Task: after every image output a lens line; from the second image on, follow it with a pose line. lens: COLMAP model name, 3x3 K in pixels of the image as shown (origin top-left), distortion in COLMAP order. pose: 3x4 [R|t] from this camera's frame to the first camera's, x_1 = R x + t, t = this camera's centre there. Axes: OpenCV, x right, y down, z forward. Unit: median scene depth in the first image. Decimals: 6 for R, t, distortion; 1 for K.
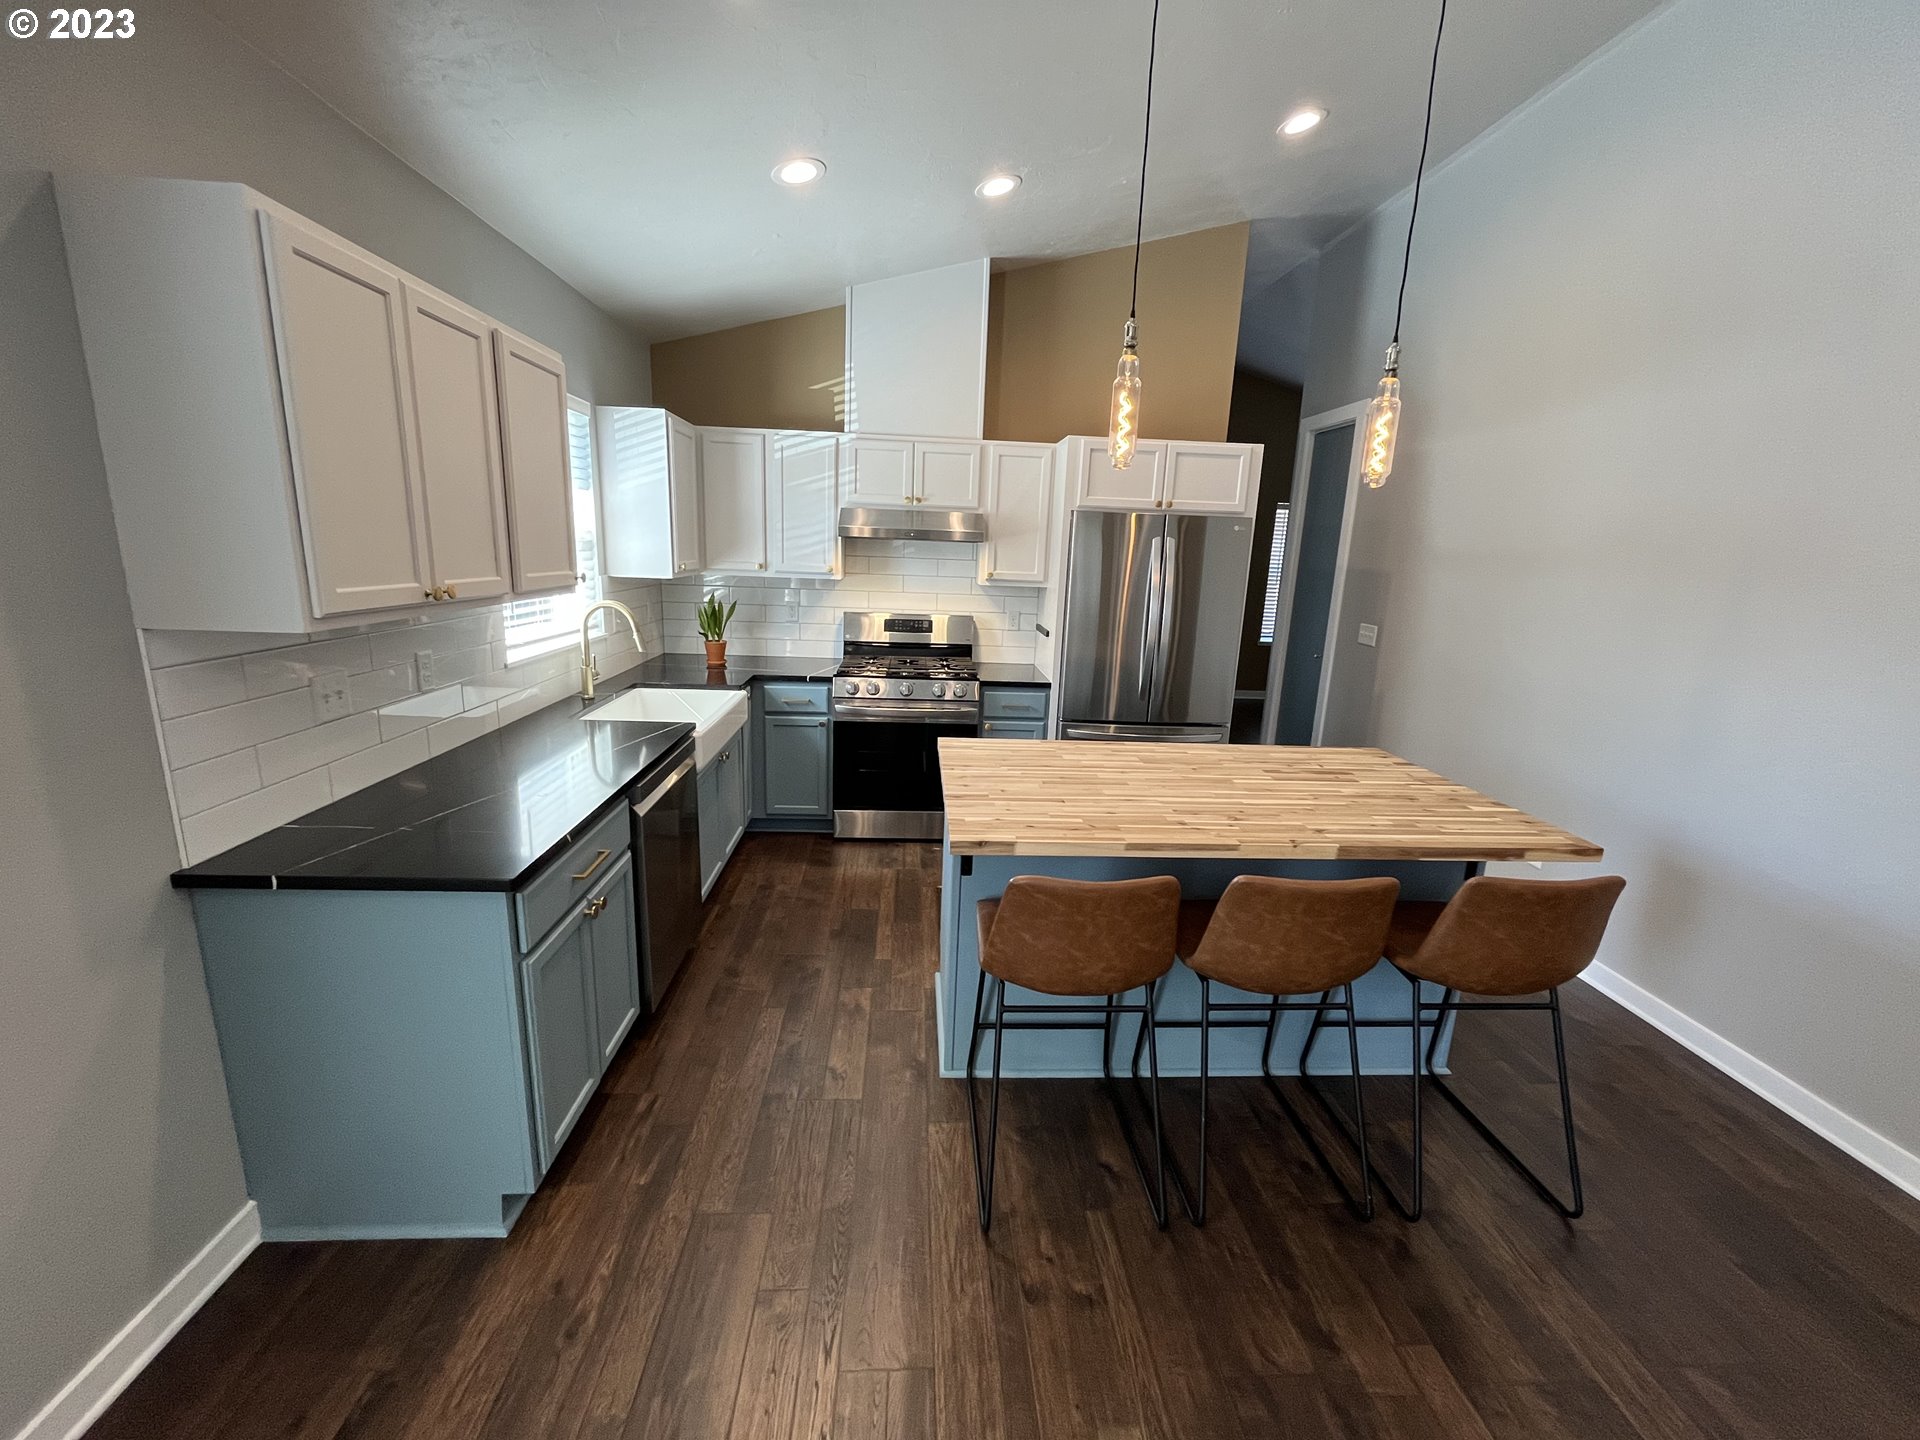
lens RADIAL K [[774.4, 0, 962.1], [0, 774.4, 713.6], [0, 0, 1]] dist [-0.002748, -0.000228]
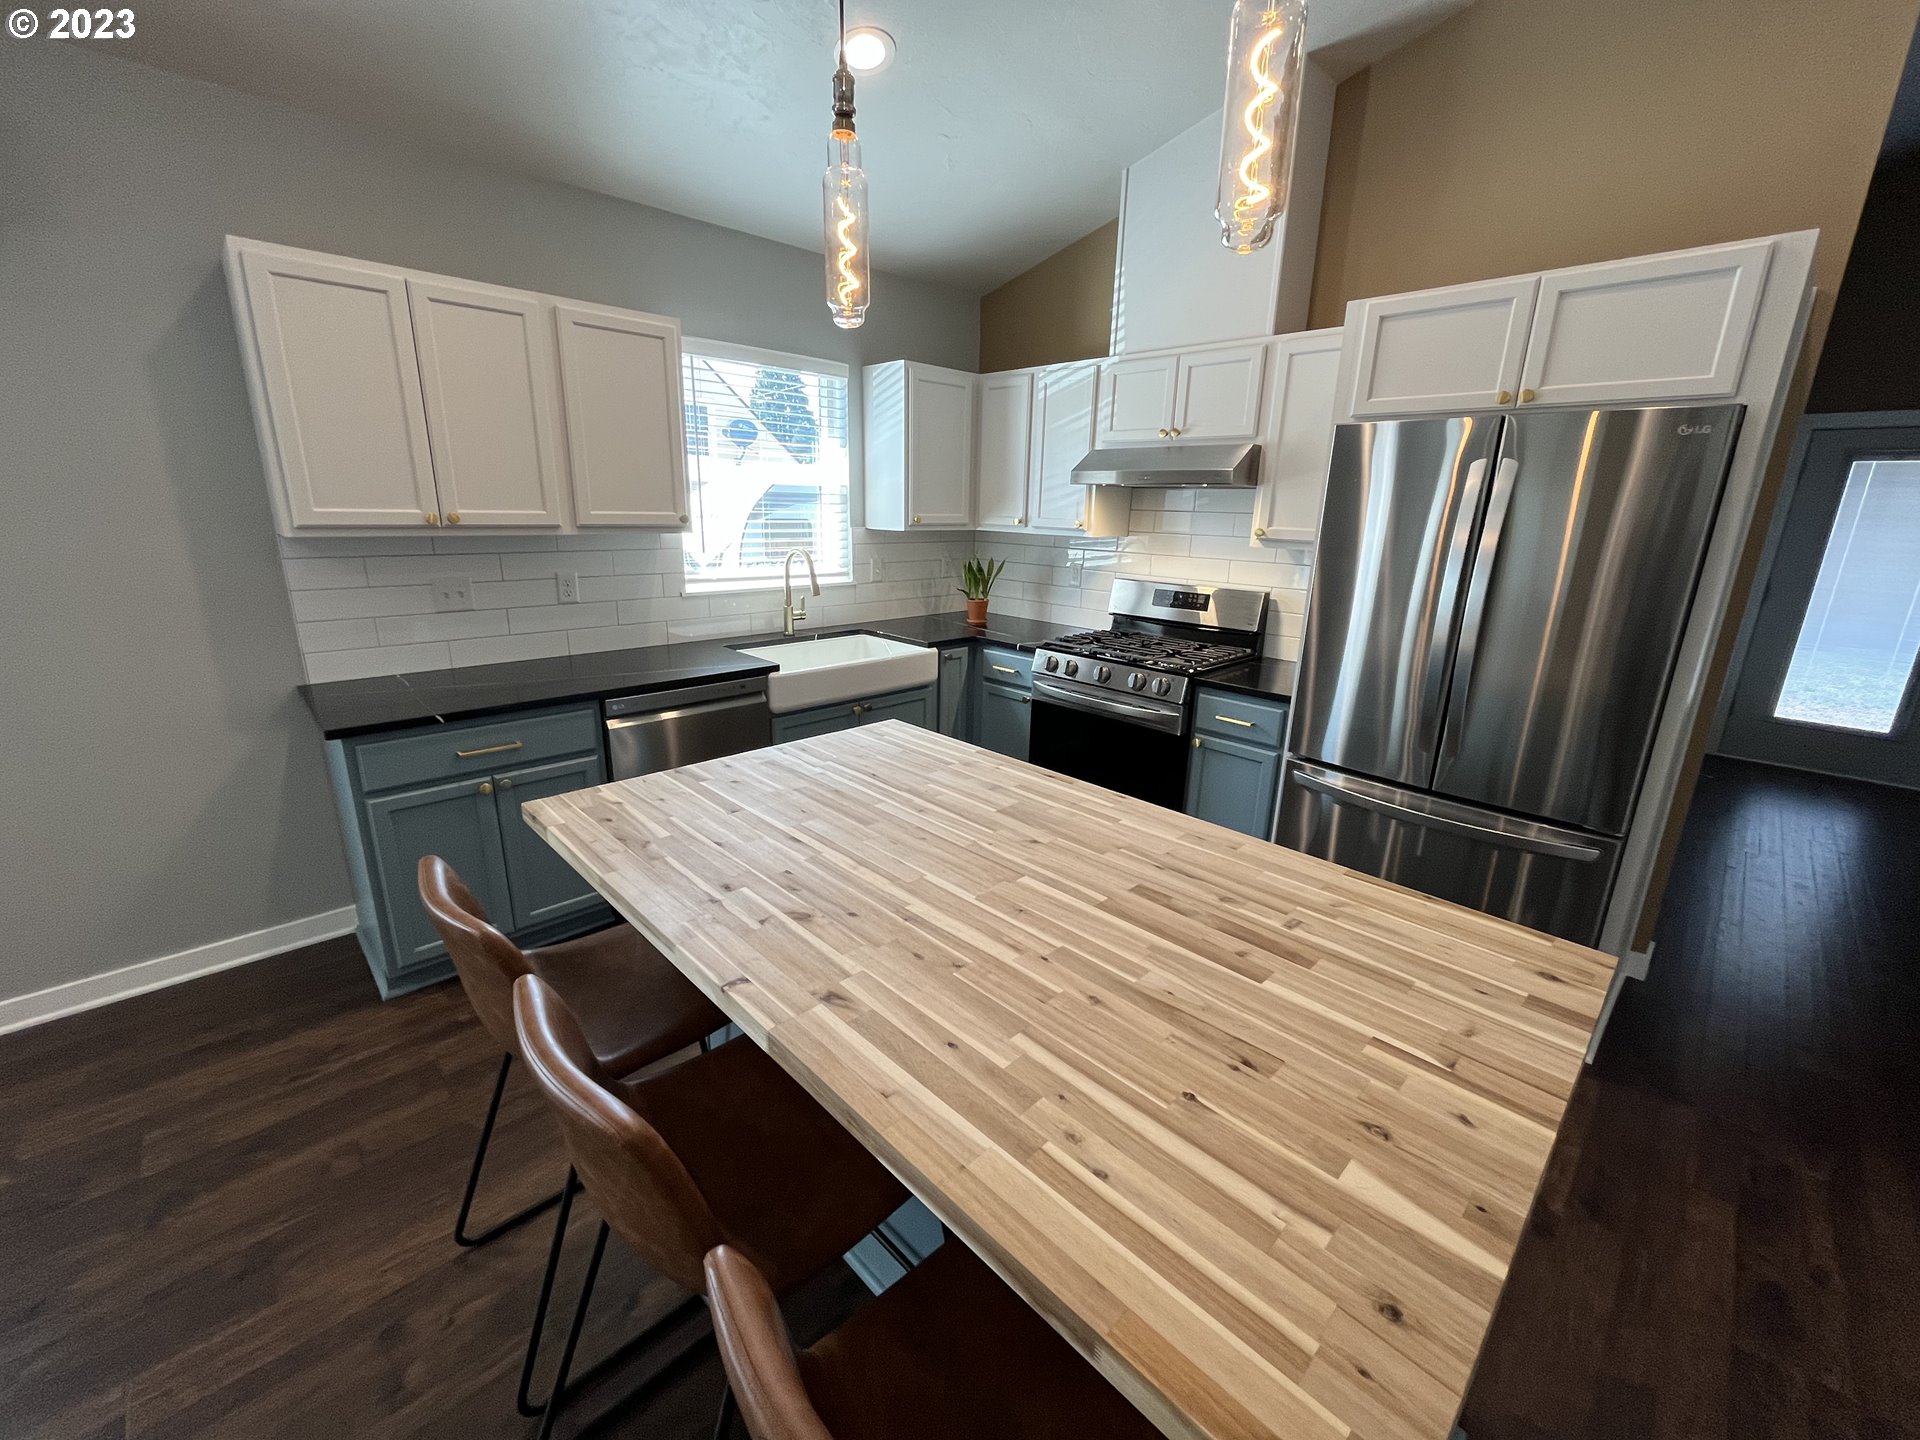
lens RADIAL K [[774.4, 0, 962.1], [0, 774.4, 713.6], [0, 0, 1]] dist [-0.002748, -0.000228]
pose [[0.654883, 0.177037, -0.734702, 0.419851], [-0.159842, 0.982628, 0.094301, -0.042973], [0.738633, 0.055680, 0.671804, 0.354527]]
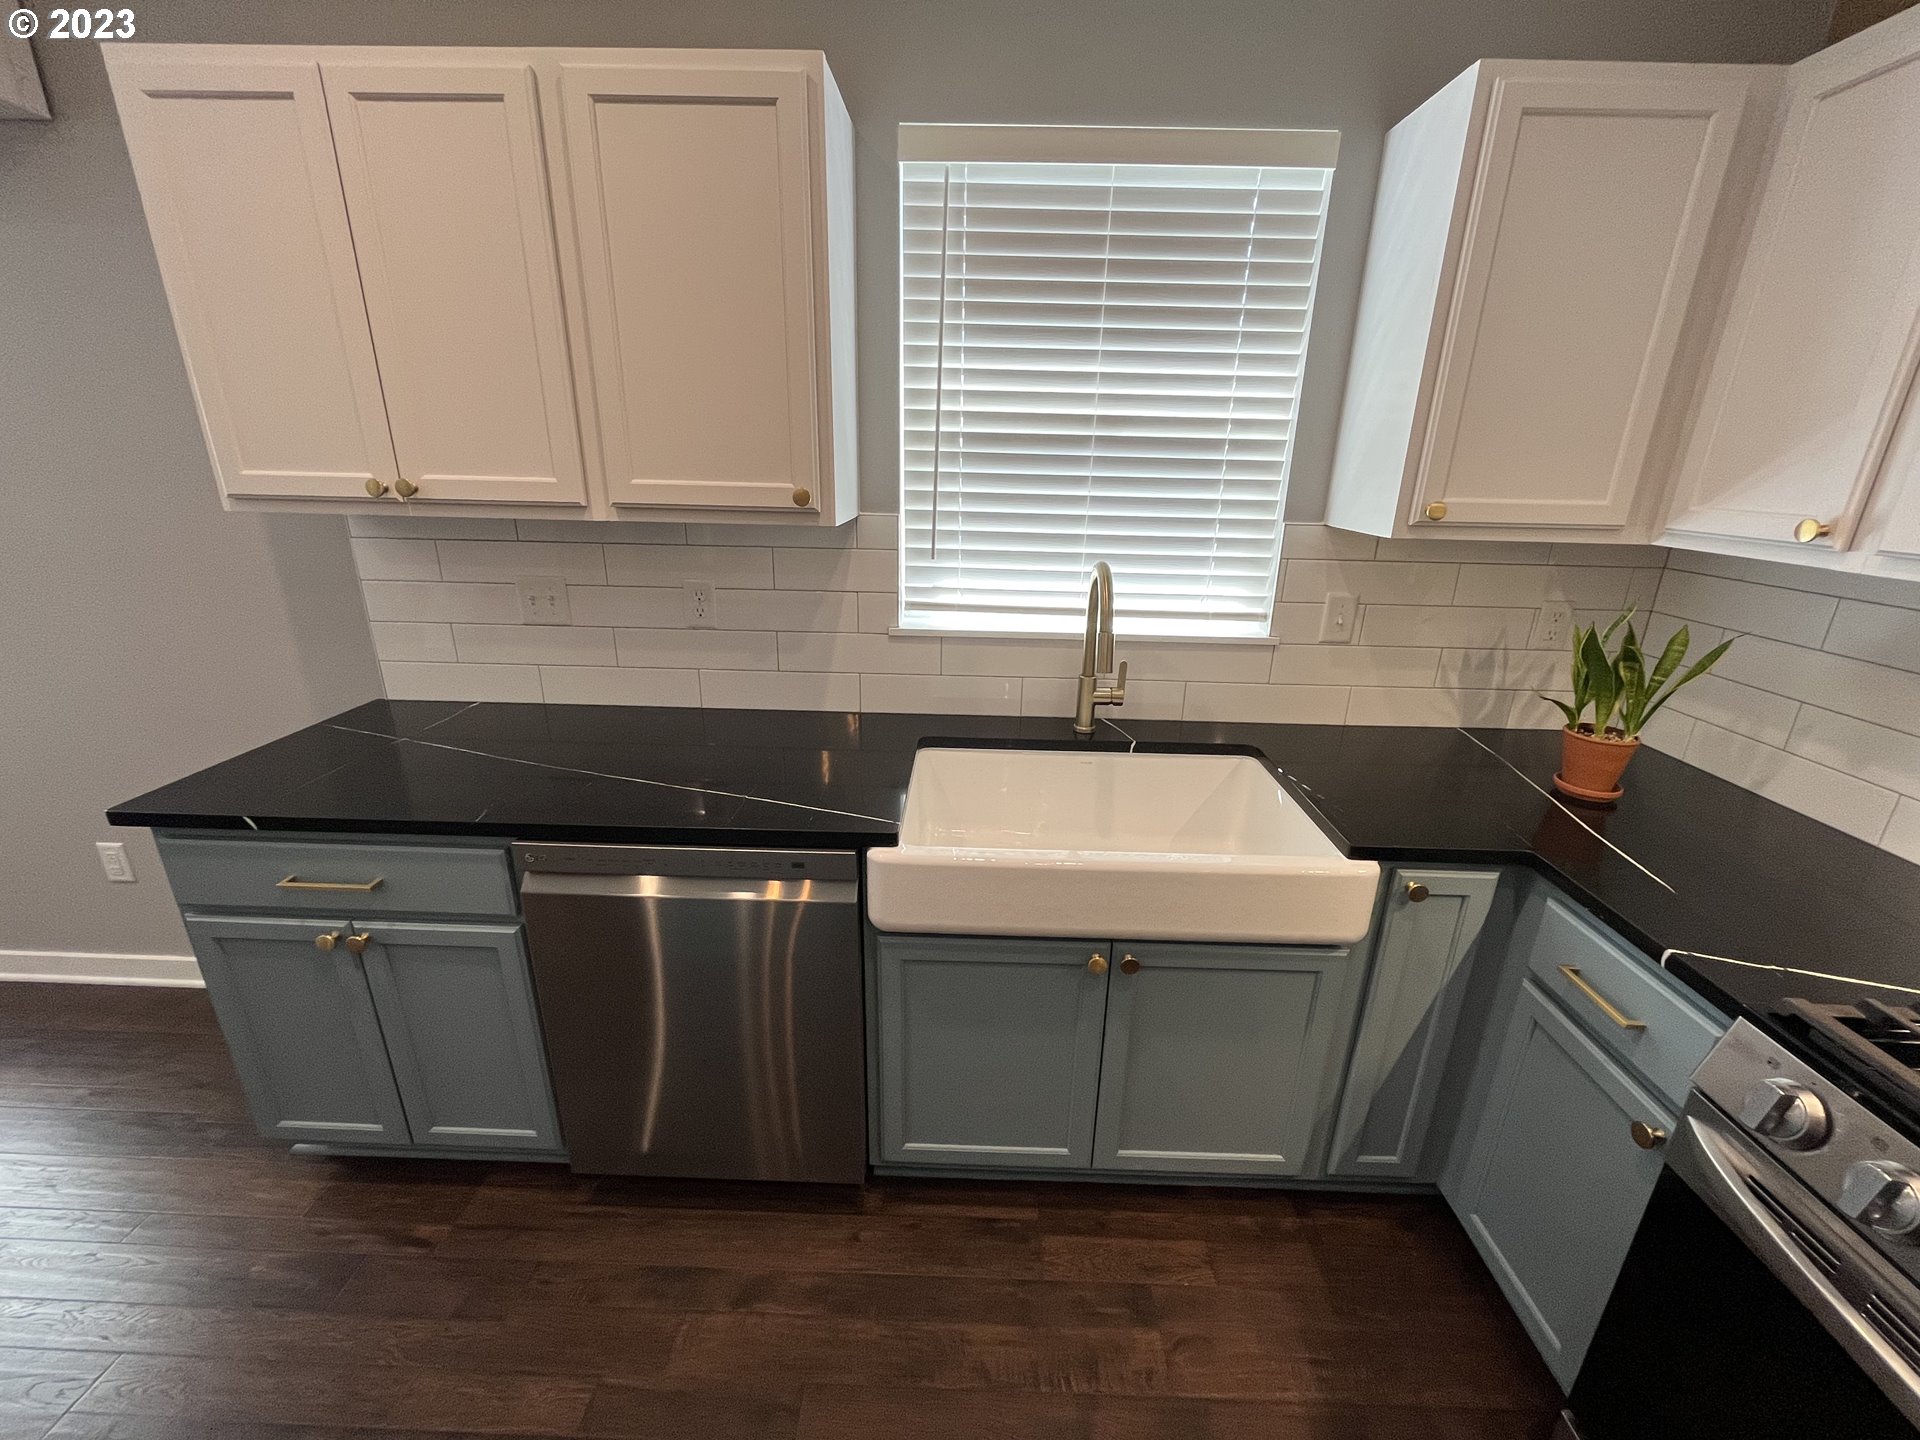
lens RADIAL K [[774.4, 0, 962.1], [0, 774.4, 713.6], [0, 0, 1]] dist [-0.002748, -0.000228]
pose [[-0.085438, 0.277704, -0.956860, 0.050508], [-0.235983, 0.927405, 0.290227, -0.140303], [0.967994, 0.250599, -0.013702, 0.739265]]
